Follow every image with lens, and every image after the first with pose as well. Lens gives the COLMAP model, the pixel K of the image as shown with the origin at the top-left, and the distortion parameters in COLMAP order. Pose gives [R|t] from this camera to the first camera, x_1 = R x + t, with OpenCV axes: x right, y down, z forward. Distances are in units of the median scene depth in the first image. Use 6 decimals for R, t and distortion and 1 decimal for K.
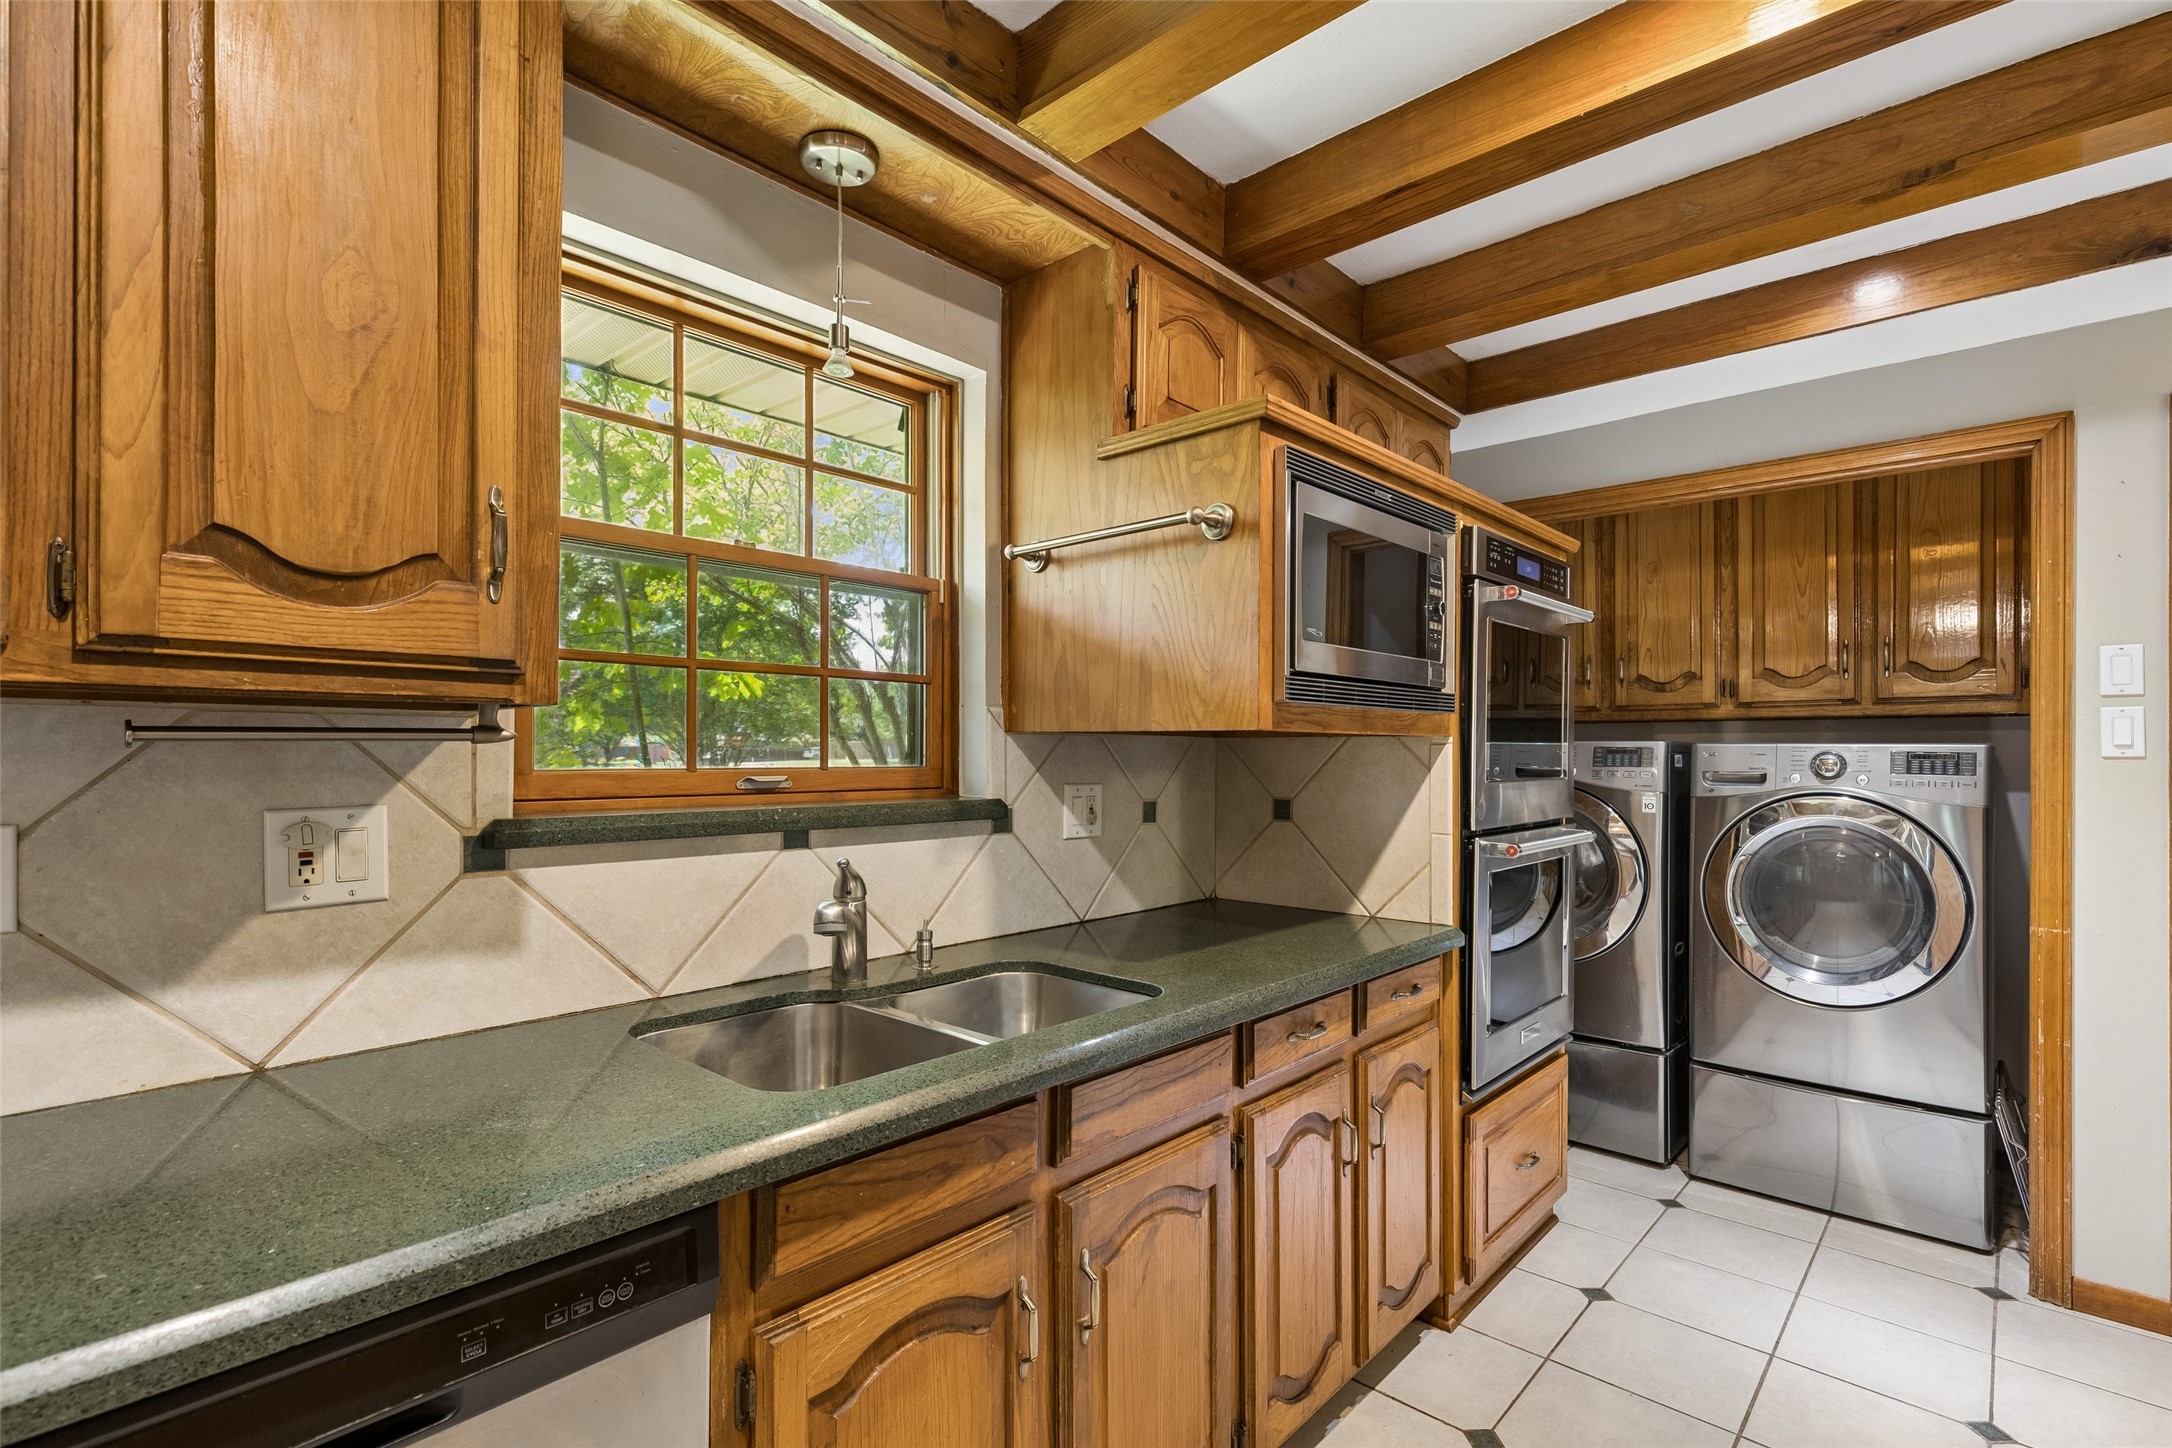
lens RADIAL K [[989.4, 0, 1077.6], [0, 989.4, 751.2], [0, 0, 1]] dist [0.003896, -0.001909]
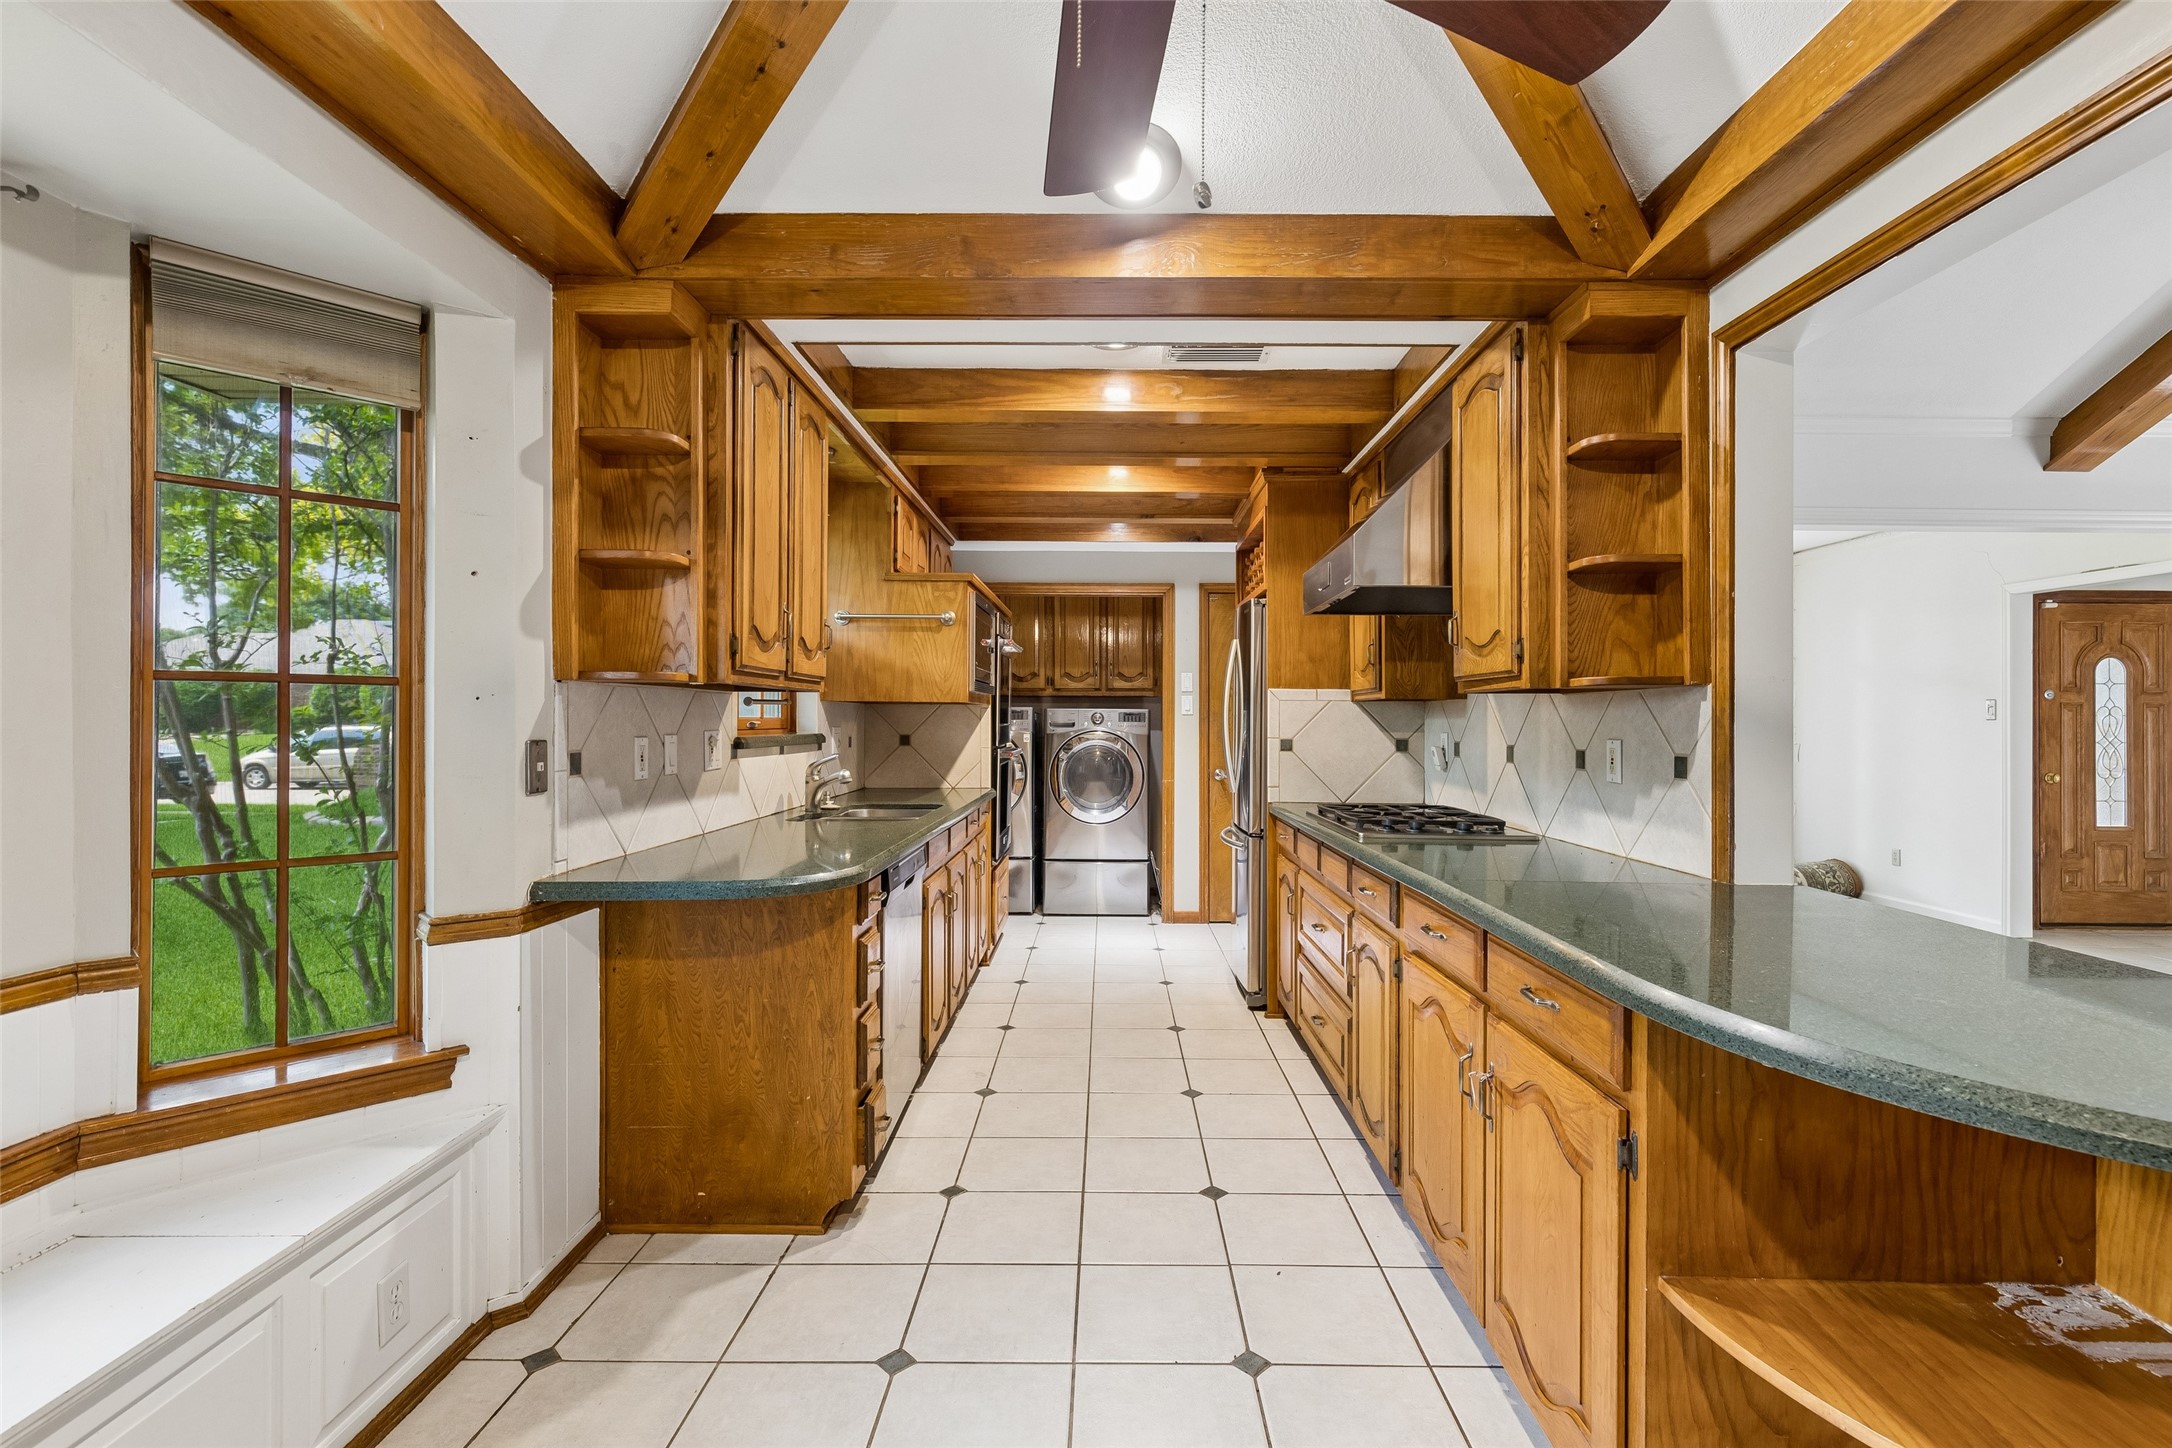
lens RADIAL K [[989.4, 0, 1102.0], [0, 989.4, 713.2], [0, 0, 1]] dist [0.003896, -0.001909]
pose [[0.731891, 0.002524, 0.681417, -0.792540], [-0.000637, 0.999995, -0.003019, 0.009081], [-0.681421, 0.001775, 0.731889, -0.678147]]
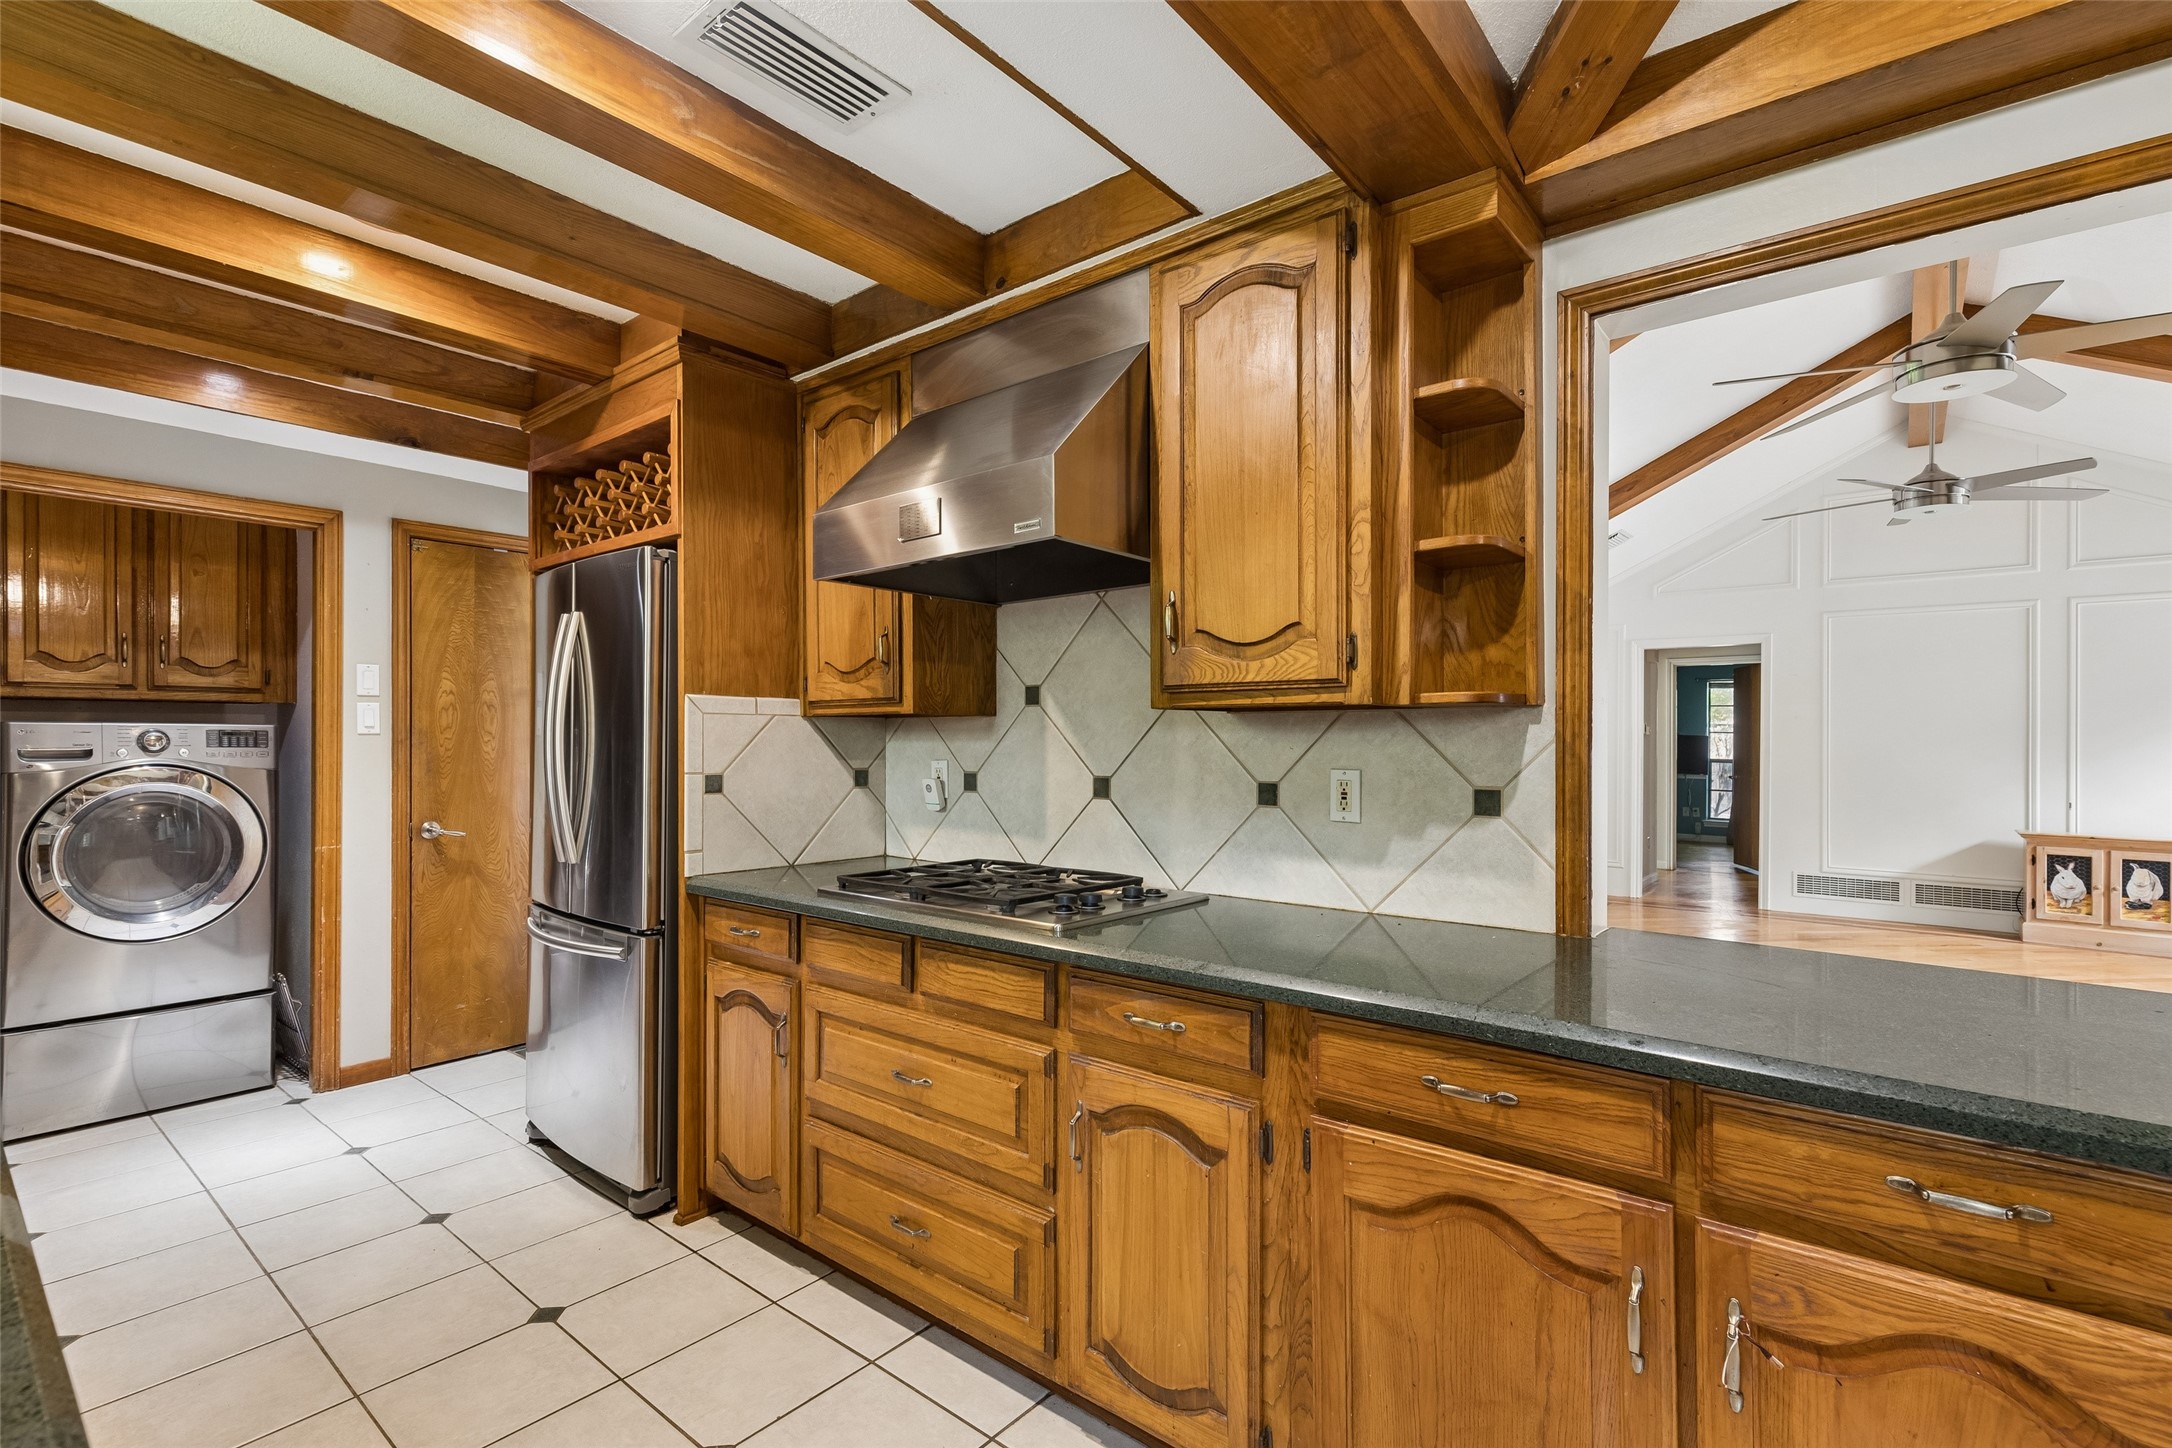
lens RADIAL K [[989.4, 0, 1098.5], [0, 989.4, 737.4], [0, 0, 1]] dist [0.003896, -0.001909]
pose [[-0.074766, -0.003154, 0.997196, -0.540675], [-0.001961, 0.999994, 0.003016, 0.004136], [-0.997199, -0.001730, -0.074772, -0.058763]]
